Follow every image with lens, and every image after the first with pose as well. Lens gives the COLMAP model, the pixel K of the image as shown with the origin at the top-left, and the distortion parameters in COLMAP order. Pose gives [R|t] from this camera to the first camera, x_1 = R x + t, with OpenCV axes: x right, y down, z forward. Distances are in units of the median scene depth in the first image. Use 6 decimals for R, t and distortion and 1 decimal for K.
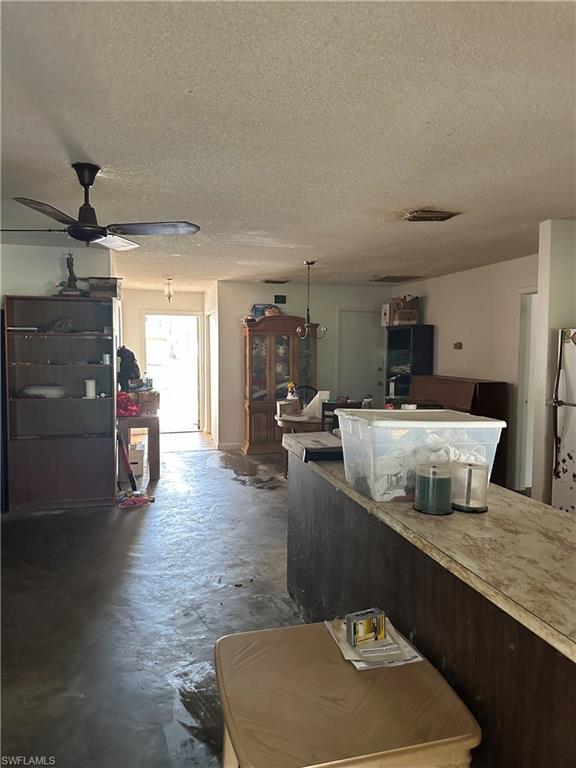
lens RADIAL K [[548.4, 0, 286.4], [0, 548.4, 383.6], [0, 0, 1]] dist [0.048203, -0.052030]
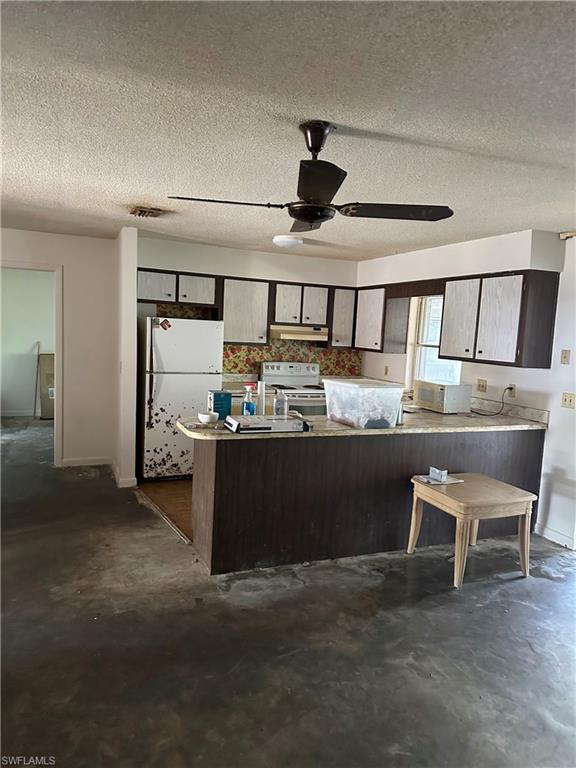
lens RADIAL K [[548.4, 0, 290.4], [0, 548.4, 384.6], [0, 0, 1]] dist [0.048203, -0.052030]
pose [[-0.155762, -0.115057, 0.981071, -0.866173], [0.014597, 0.992817, 0.118752, -0.088671], [-0.987687, 0.032818, -0.152963, 0.877969]]
